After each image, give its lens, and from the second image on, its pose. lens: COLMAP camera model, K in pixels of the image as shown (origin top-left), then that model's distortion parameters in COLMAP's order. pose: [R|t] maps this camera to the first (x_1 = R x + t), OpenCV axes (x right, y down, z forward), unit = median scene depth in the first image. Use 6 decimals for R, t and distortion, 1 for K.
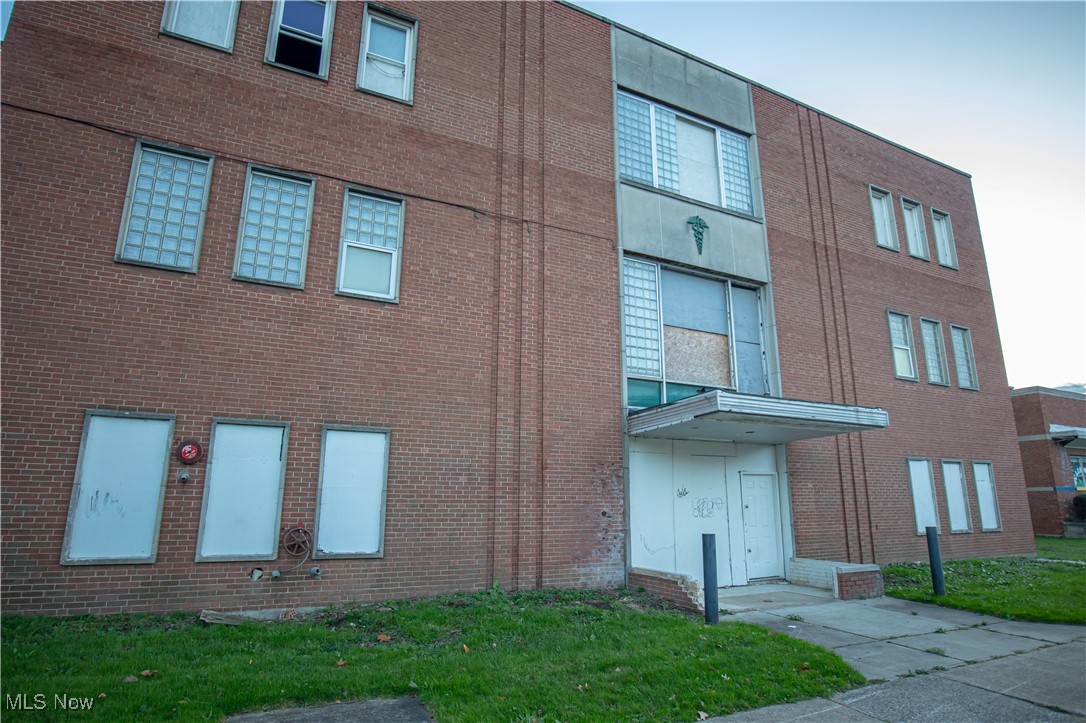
lens RADIAL K [[590.7, 0, 554.8], [0, 590.7, 367.4], [0, 0, 1]] dist [-0.040425, 0.011046]
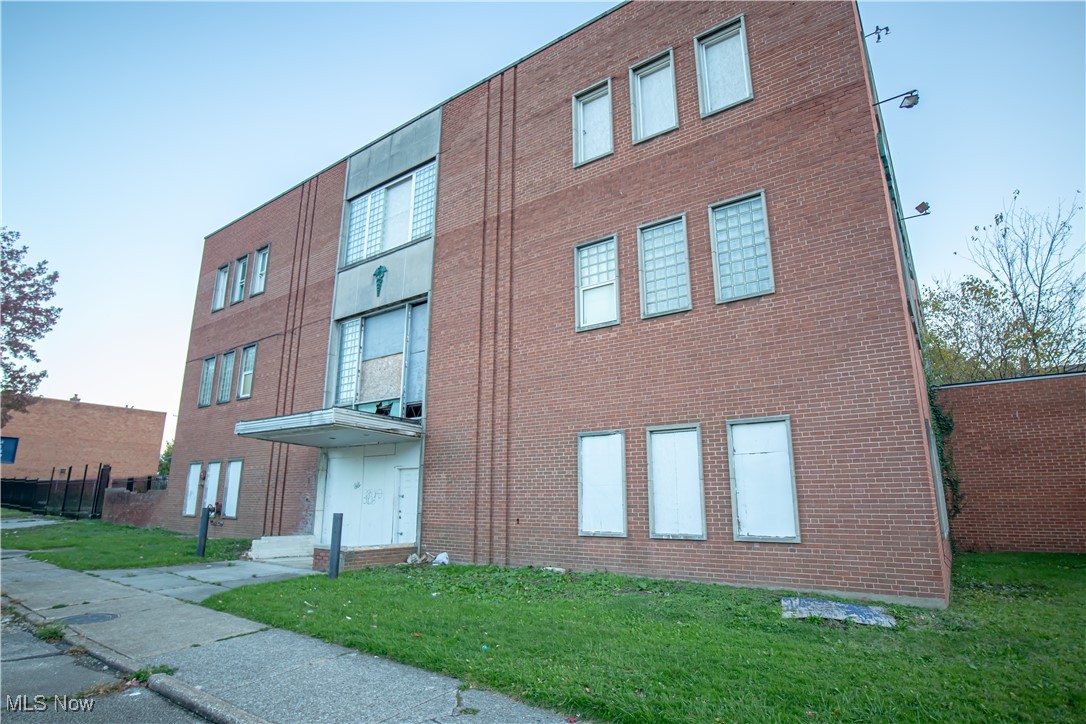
lens RADIAL K [[567.4, 0, 552.2], [0, 567.4, 359.1], [0, 0, 1]] dist [-0.048561, -0.000093]
pose [[0.466017, -0.209442, -0.859629, 1.487432], [0.208311, 0.970239, -0.123463, 0.171940], [0.859904, -0.121534, 0.495777, 0.727974]]
